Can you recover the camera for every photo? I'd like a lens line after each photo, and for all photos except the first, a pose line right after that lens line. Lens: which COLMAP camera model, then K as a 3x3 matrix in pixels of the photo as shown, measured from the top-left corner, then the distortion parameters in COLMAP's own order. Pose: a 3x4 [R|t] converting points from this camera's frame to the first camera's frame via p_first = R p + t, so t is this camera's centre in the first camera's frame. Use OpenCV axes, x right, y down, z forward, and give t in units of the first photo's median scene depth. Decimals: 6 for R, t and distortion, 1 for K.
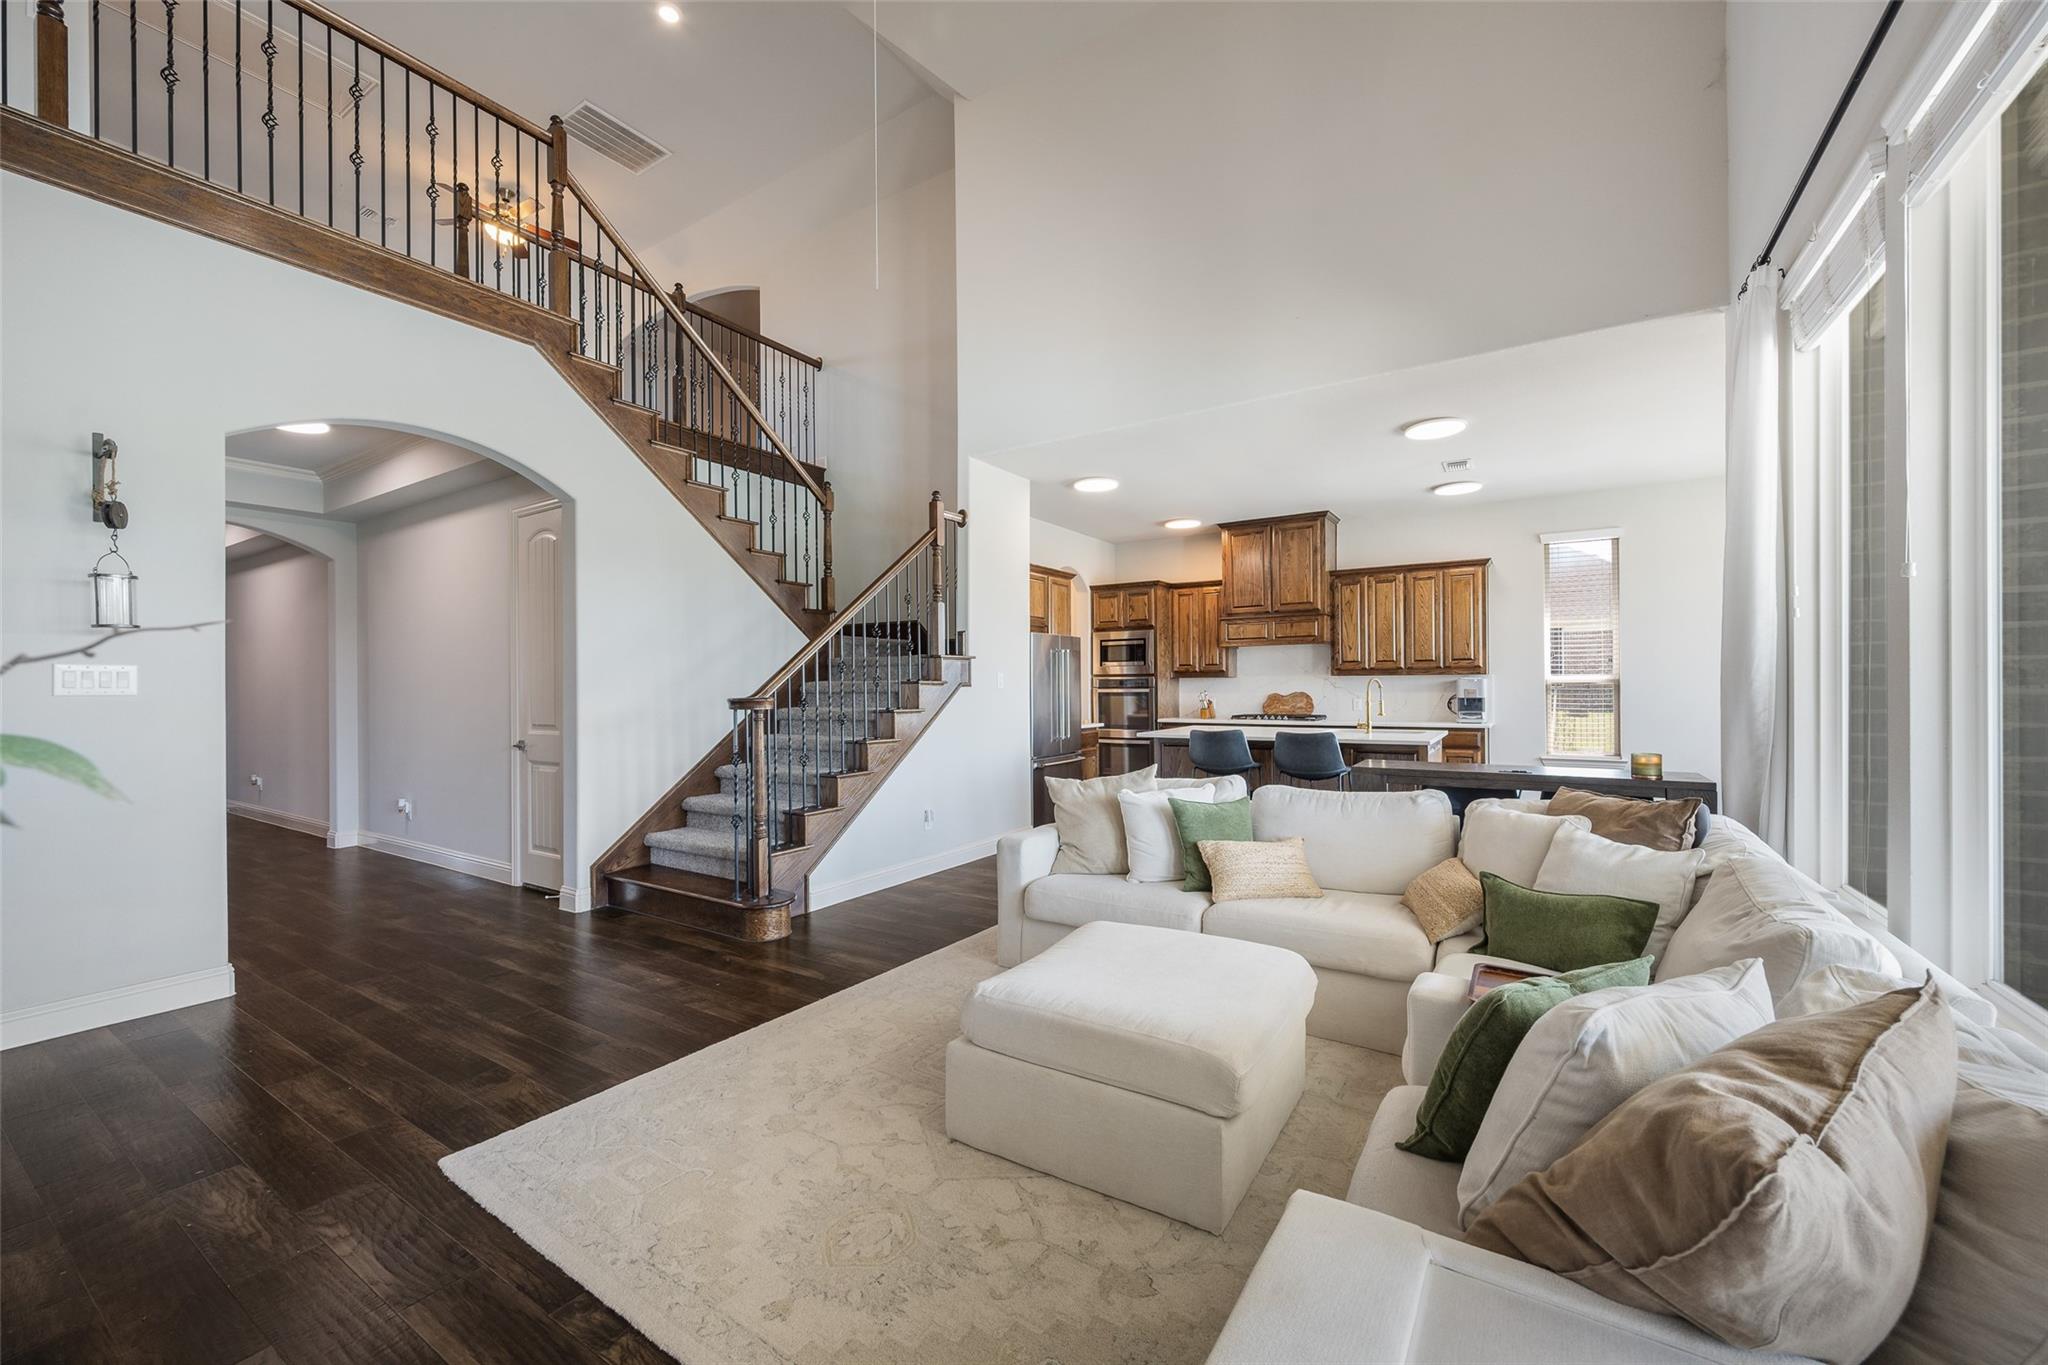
lens RADIAL K [[804.7, 0, 994.9], [0, 804.7, 680.1], [0, 0, 1]] dist [-0.000923, 0.000437]
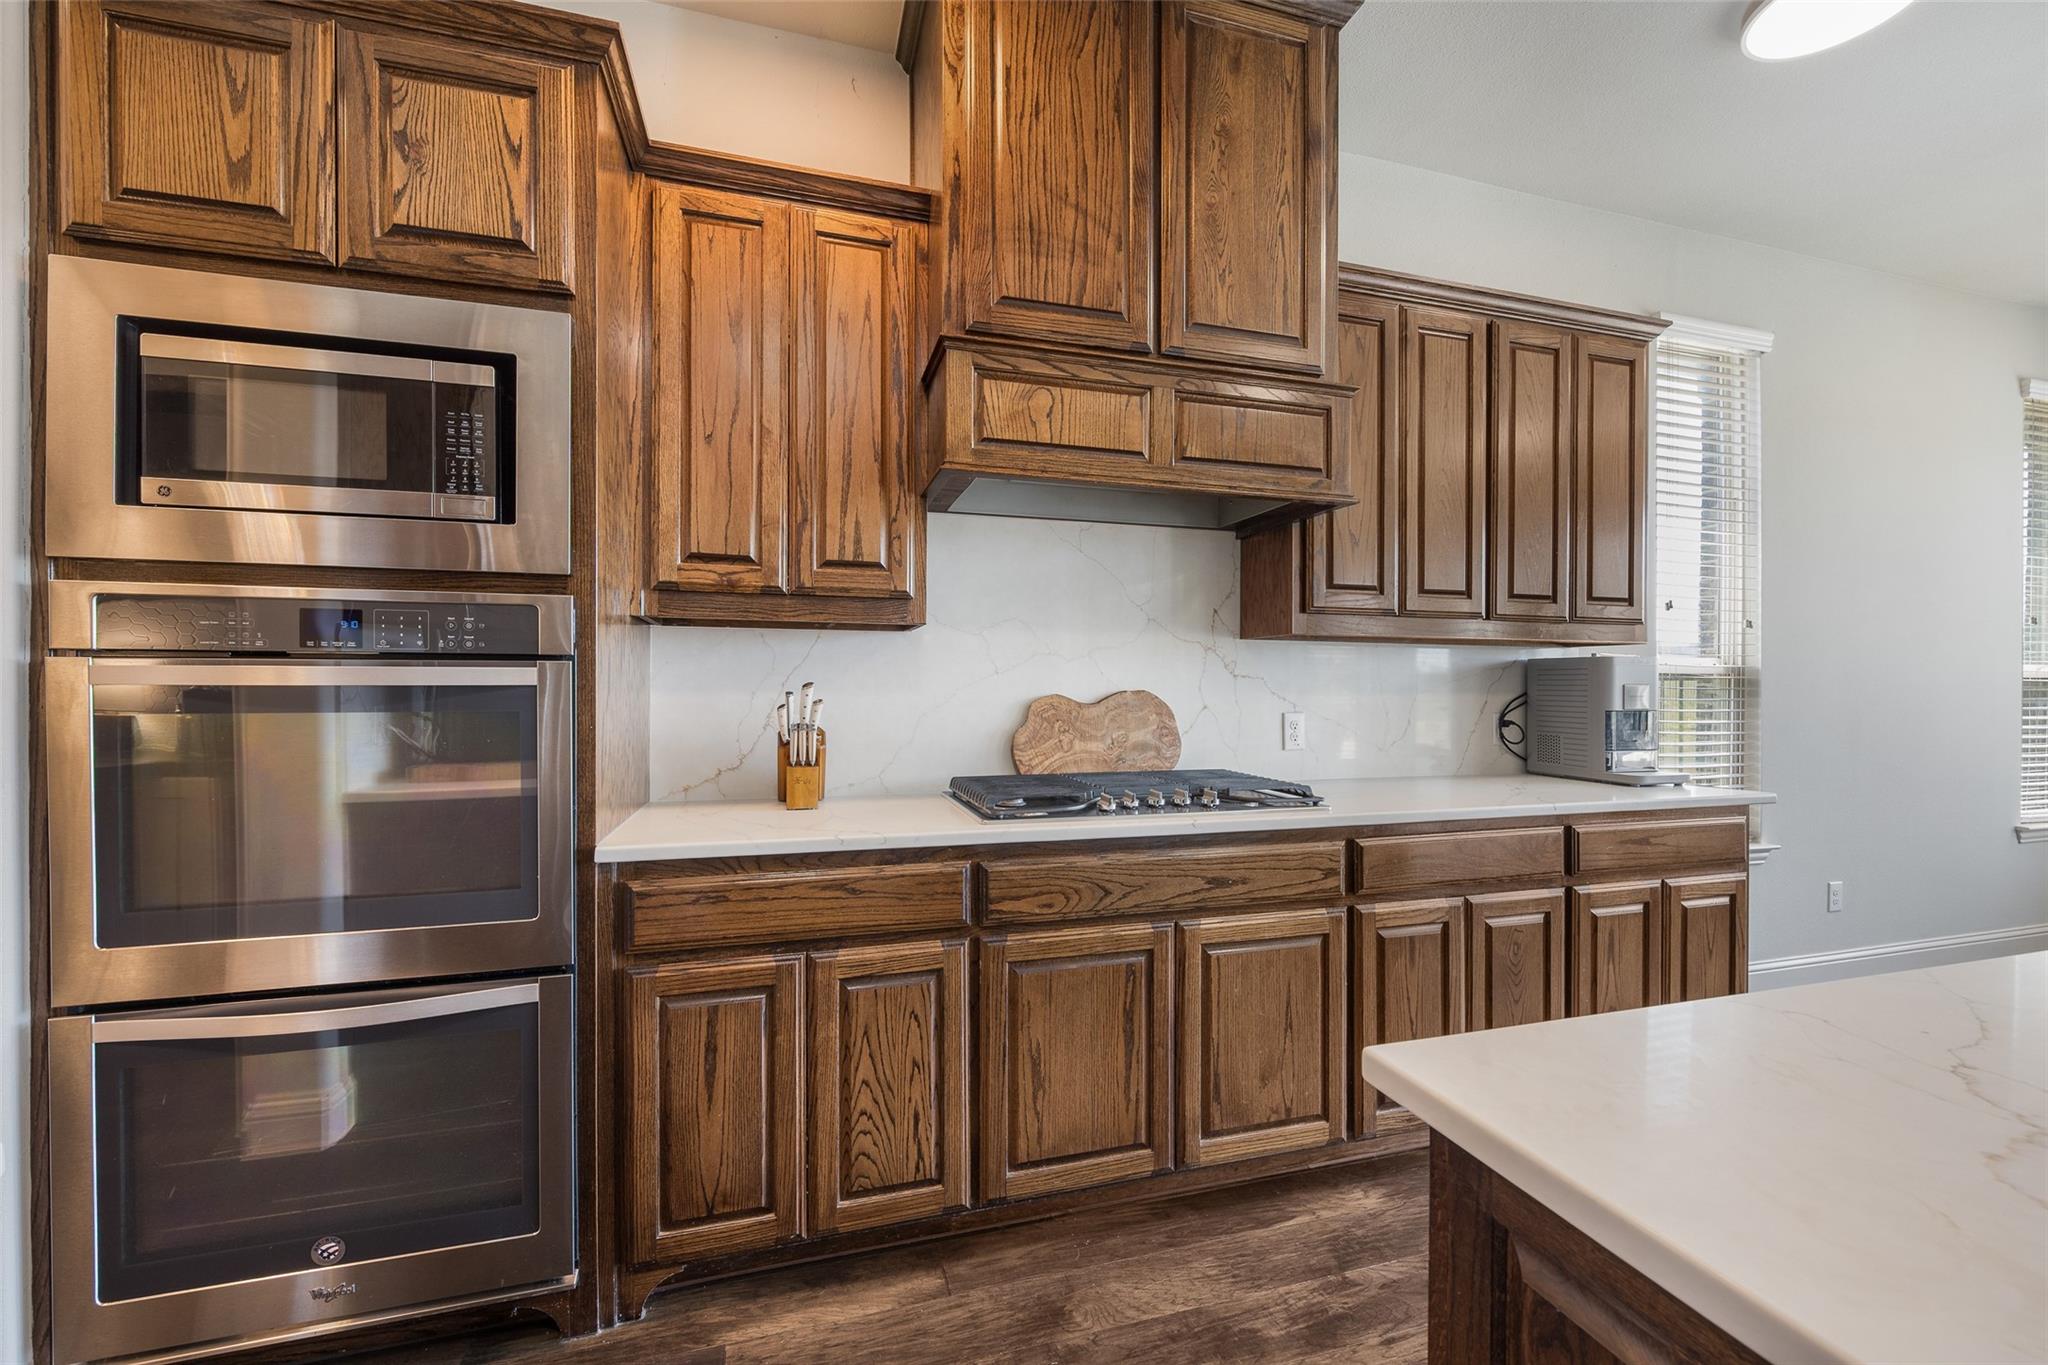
lens RADIAL K [[804.7, 0, 1020.2], [0, 804.7, 686.5], [0, 0, 1]] dist [-0.000923, 0.000437]
pose [[0.635943, 0.009243, 0.771681, 0.140536], [-0.015238, 0.999884, 0.000582, 0.014343], [-0.771586, -0.012129, 0.636010, 0.898357]]
